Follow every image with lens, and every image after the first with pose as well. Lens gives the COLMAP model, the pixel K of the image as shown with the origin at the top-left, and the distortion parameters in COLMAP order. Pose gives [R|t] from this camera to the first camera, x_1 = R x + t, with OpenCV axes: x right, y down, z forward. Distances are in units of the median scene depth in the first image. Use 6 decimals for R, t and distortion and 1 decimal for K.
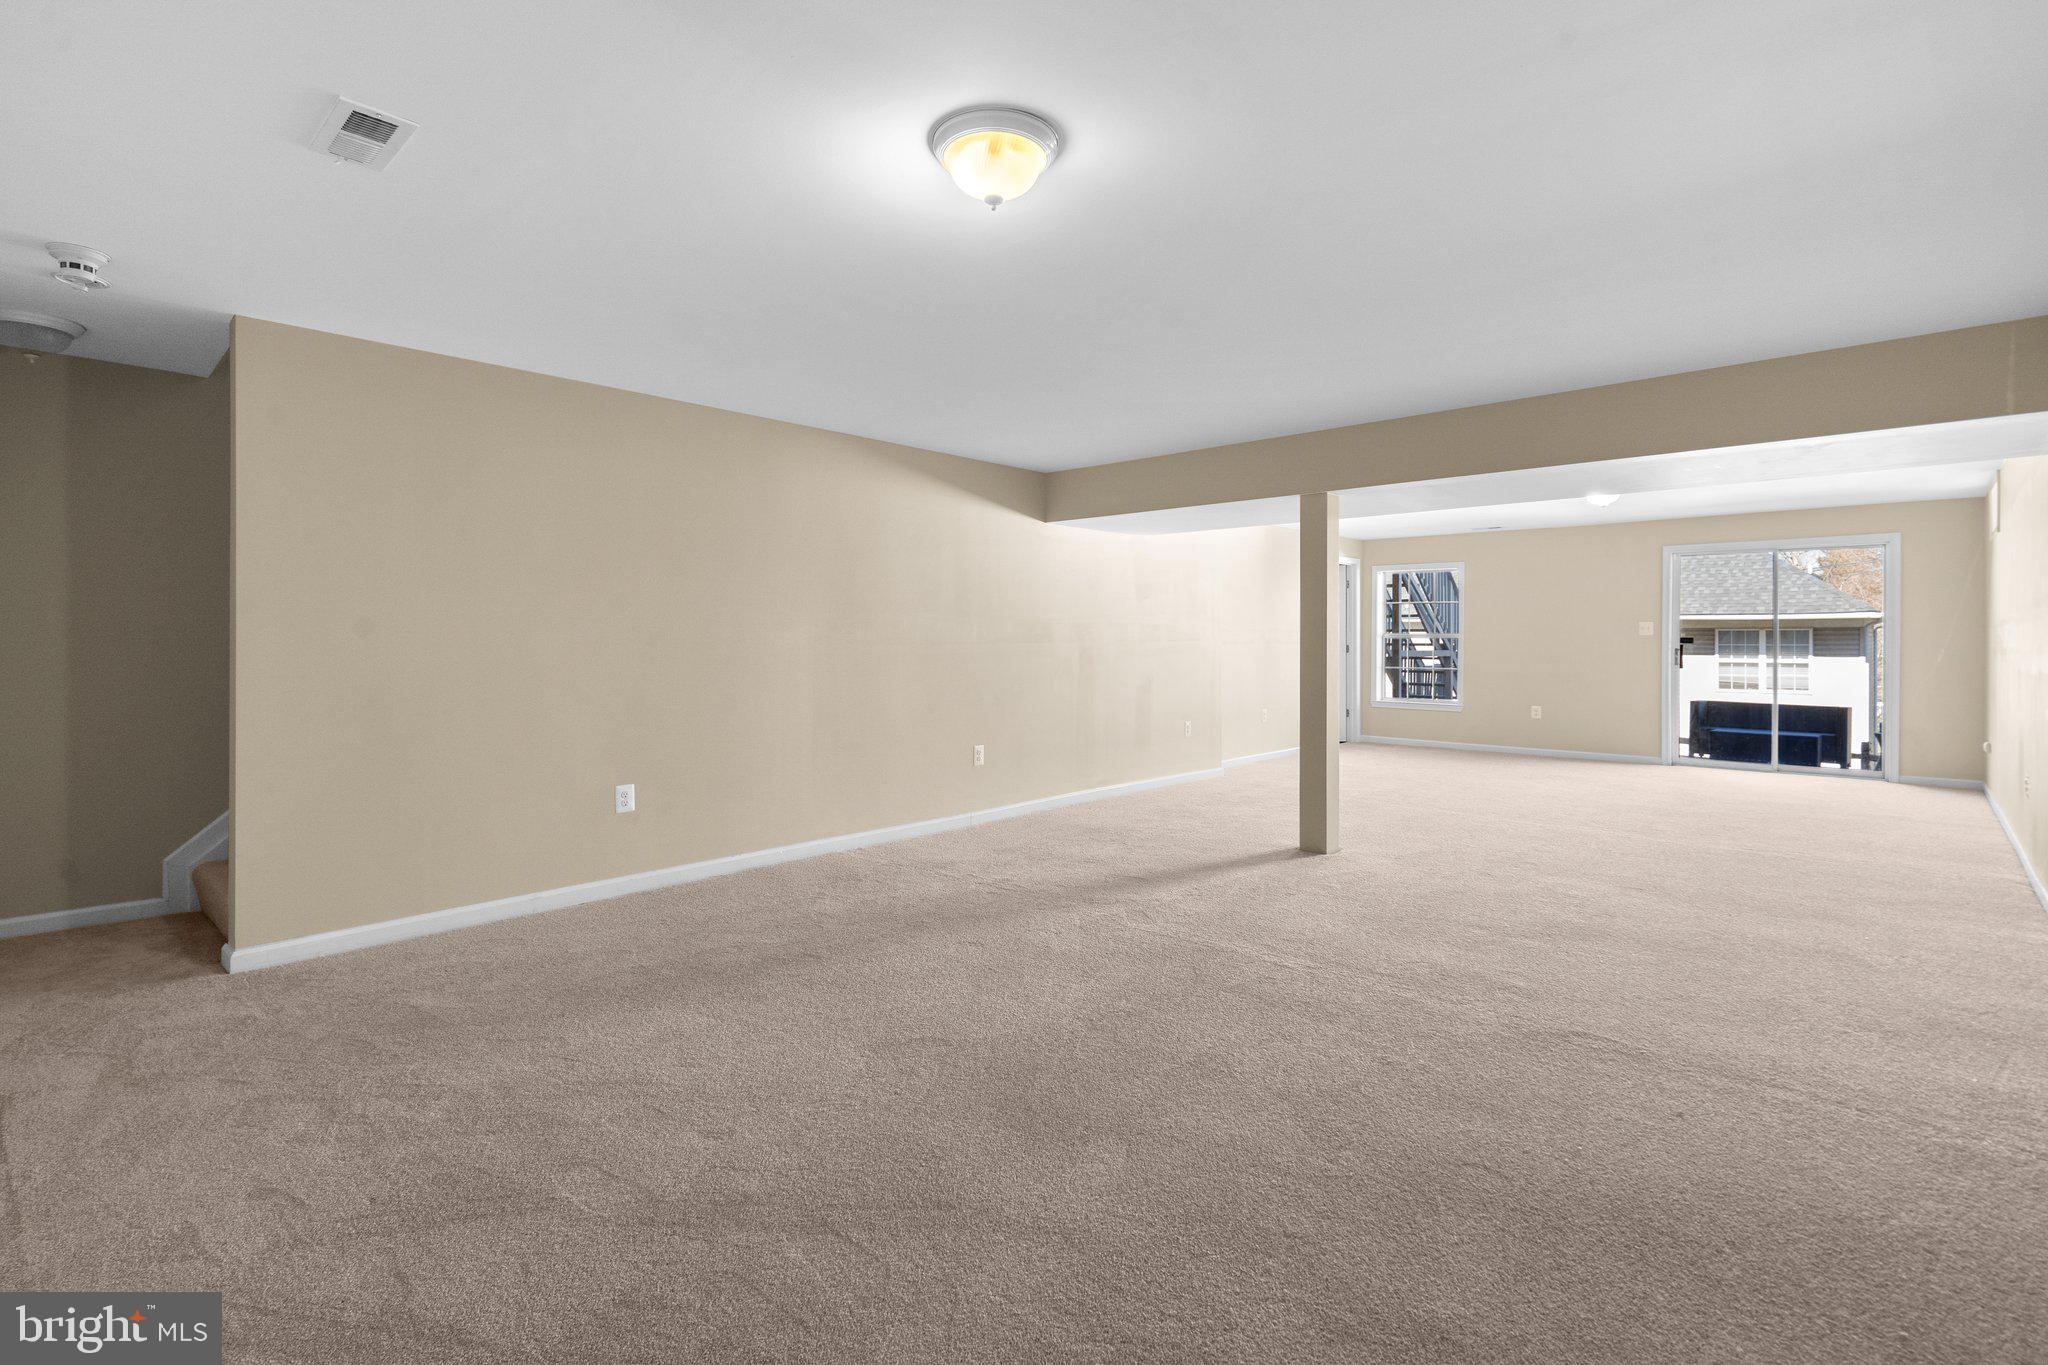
lens RADIAL K [[975.5, 0, 1017.9], [0, 975.5, 653.0], [0, 0, 1]] dist [-0.000465, 0.000042]
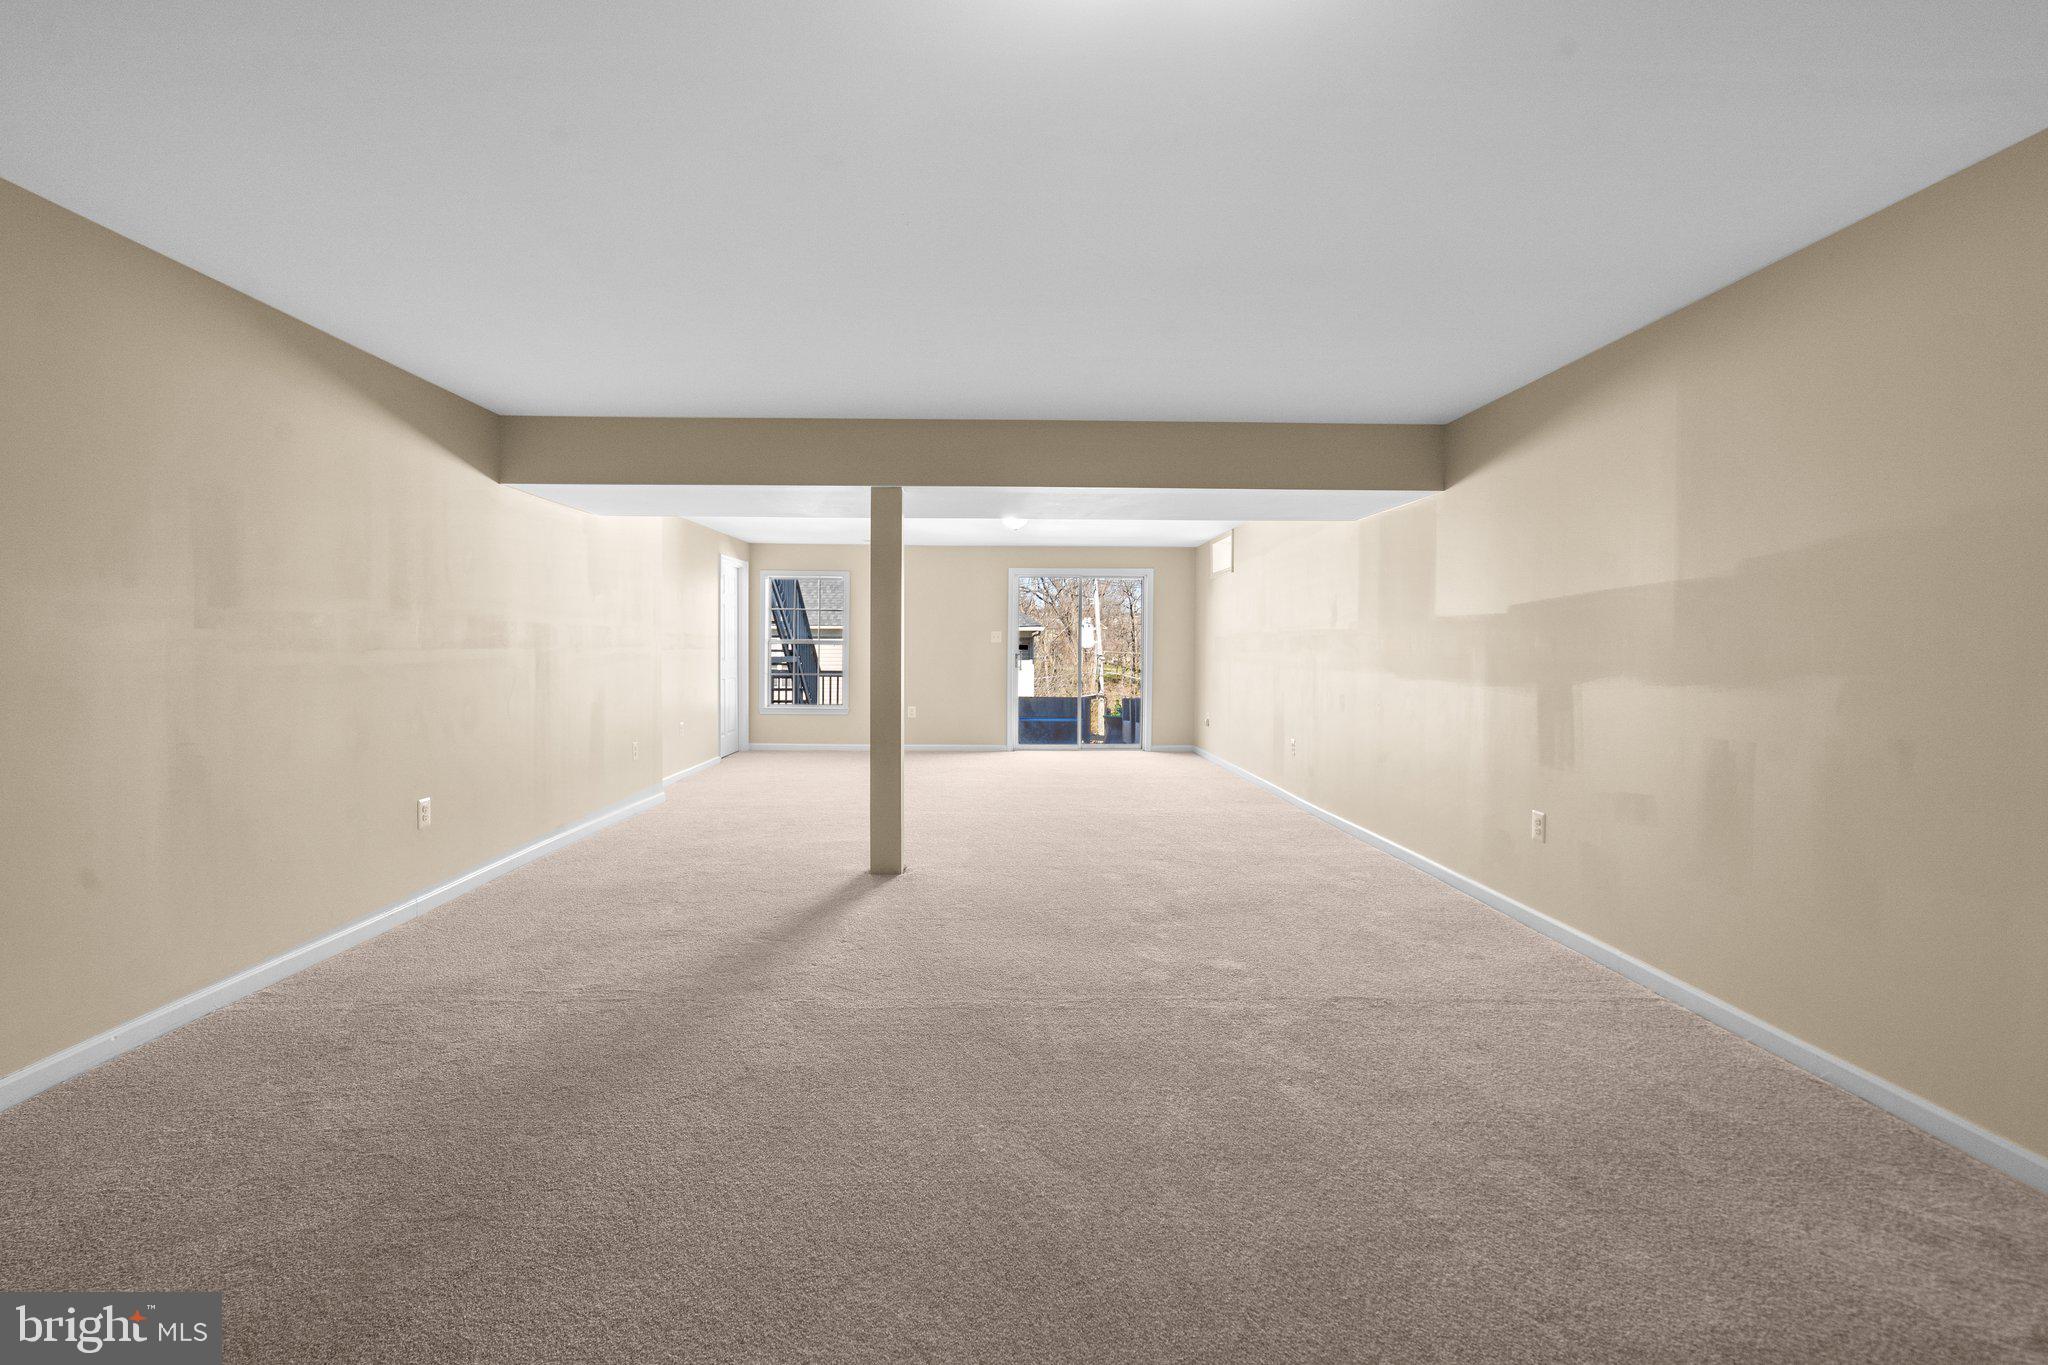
lens RADIAL K [[945.0, 0, 1024.0], [0, 945.0, 682.5], [0, 0, 1]] dist [-0.004002, -0.000315]
pose [[0.708237, -0.023767, 0.705575, -0.174239], [0.006317, 0.999607, 0.027330, -0.001365], [-0.705947, -0.014899, 0.708108, 0.200399]]
